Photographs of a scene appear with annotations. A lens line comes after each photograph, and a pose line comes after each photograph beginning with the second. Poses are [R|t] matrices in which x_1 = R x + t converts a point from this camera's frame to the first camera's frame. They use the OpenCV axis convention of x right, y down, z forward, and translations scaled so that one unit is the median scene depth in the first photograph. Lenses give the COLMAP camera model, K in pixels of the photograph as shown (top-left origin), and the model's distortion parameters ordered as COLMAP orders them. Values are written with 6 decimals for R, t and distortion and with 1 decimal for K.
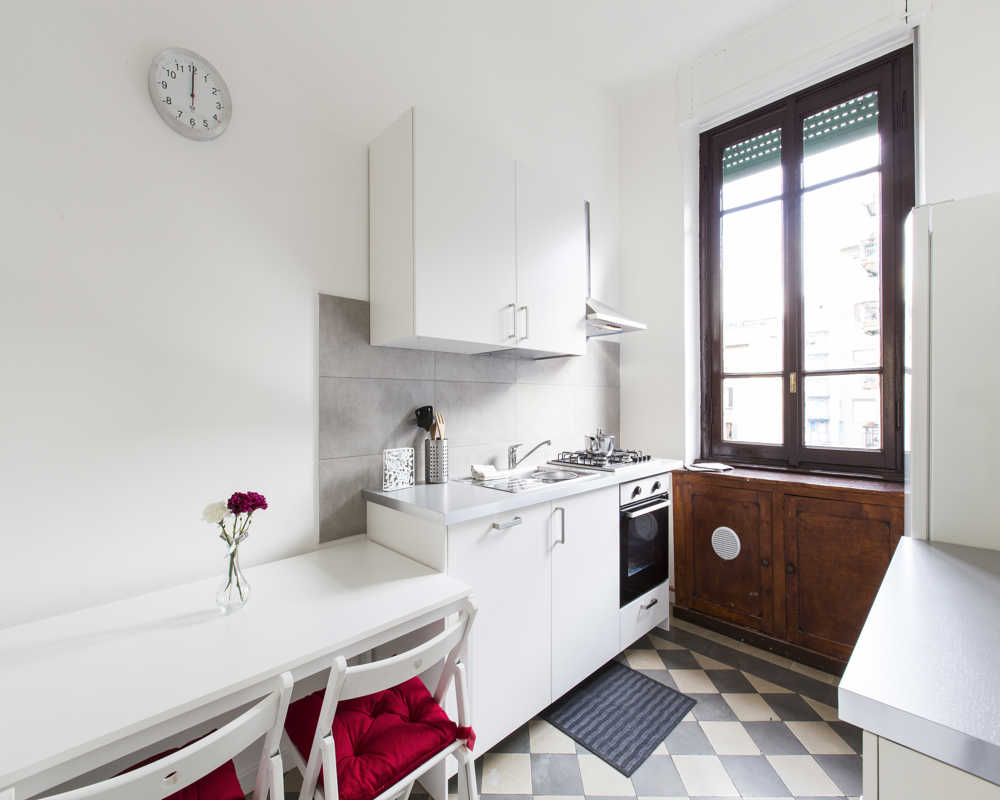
lens RADIAL K [[447.7, 0, 491.0], [0, 447.7, 398.7], [0, 0, 1]] dist [0.001092, -0.001063]
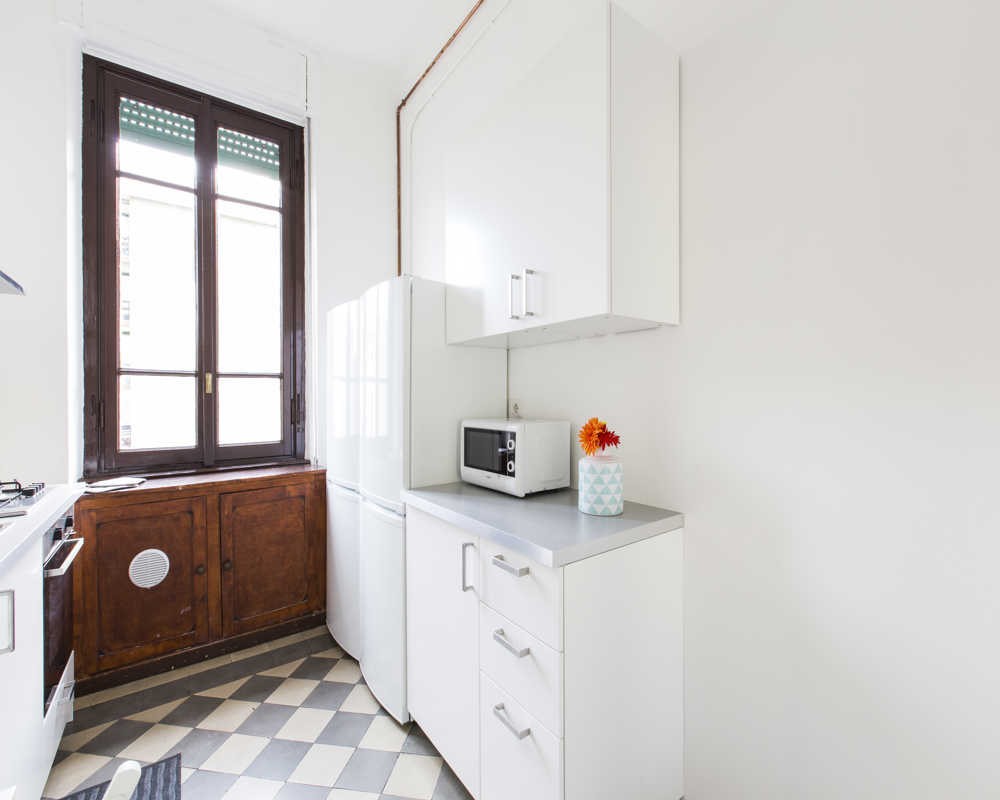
lens RADIAL K [[447.7, 0, 515.0], [0, 447.7, 399.1], [0, 0, 1]] dist [0.001092, -0.001063]
pose [[0.092667, 0.000302, 0.995697, -0.317159], [0.002043, 0.999998, -0.000493, 0.002344], [-0.995695, 0.002079, 0.092666, 0.274466]]
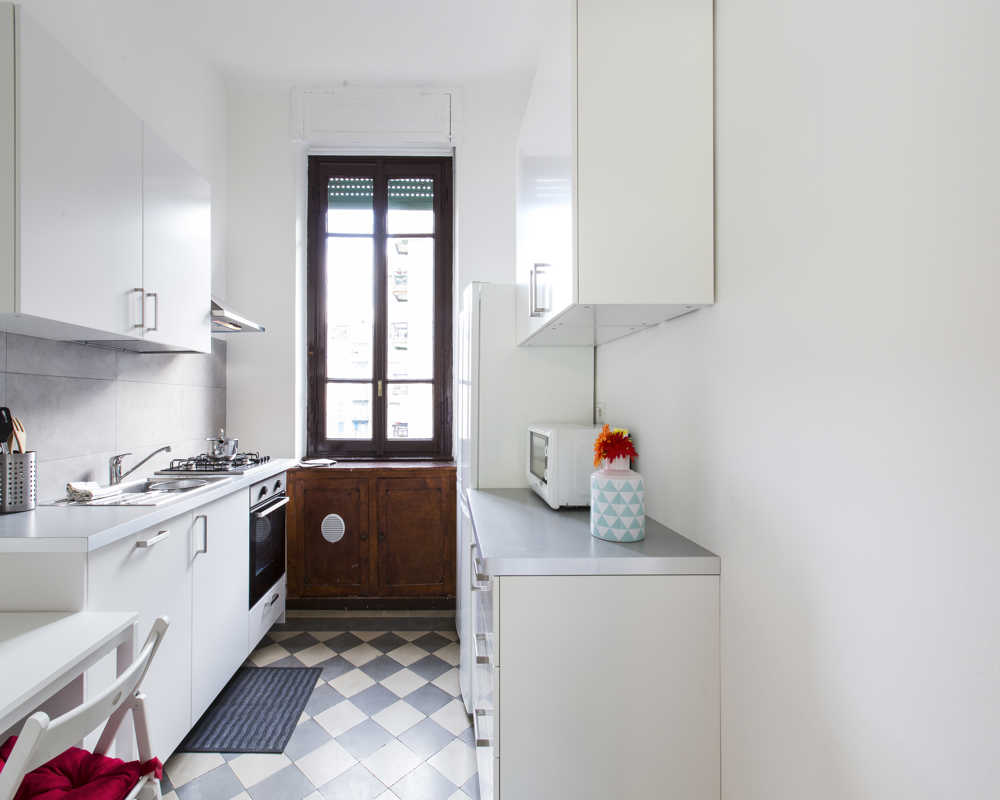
lens RADIAL K [[488.1, 0, 454.3], [0, 488.1, 398.6], [0, 0, 1]] dist [-0.000321, -0.003991]
pose [[0.671751, 0.010435, 0.740703, -0.228234], [-0.006158, 0.999945, -0.008501, 0.003635], [-0.740751, 0.001149, 0.671779, -0.071395]]
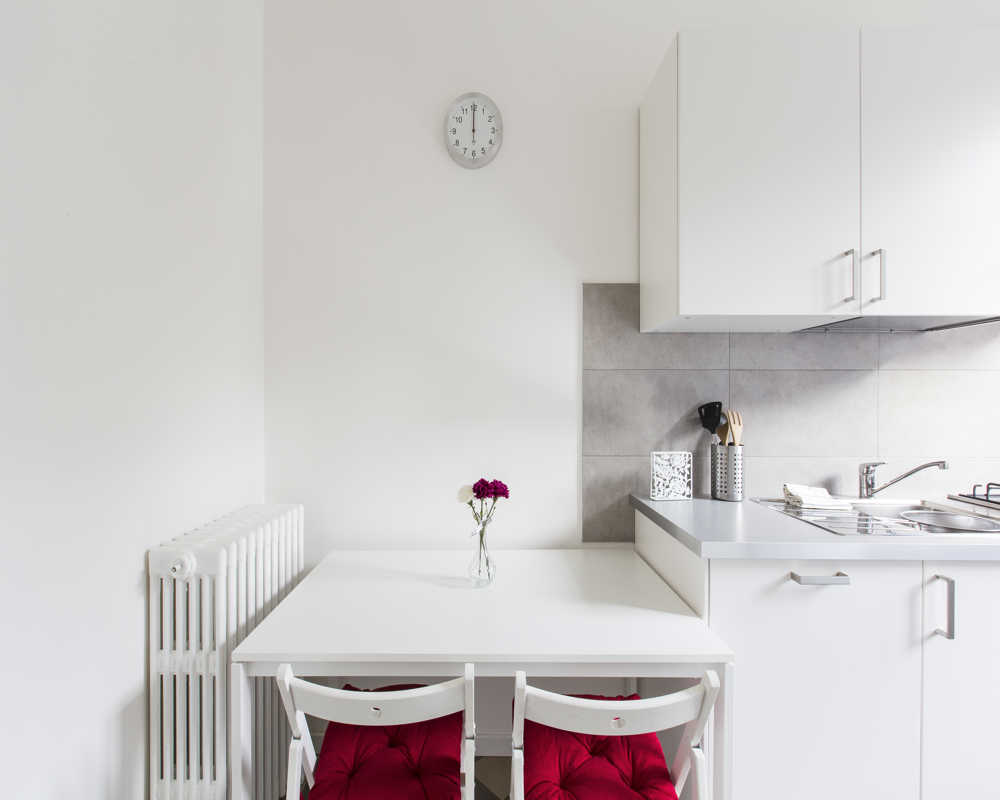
lens RADIAL K [[447.7, 0, 479.9], [0, 447.7, 395.9], [0, 0, 1]] dist [0.001092, -0.001063]
pose [[0.714168, 0.005395, -0.699954, 0.116356], [-0.001819, 0.999981, 0.005852, 0.001355], [0.699972, -0.002906, 0.714164, 0.133696]]
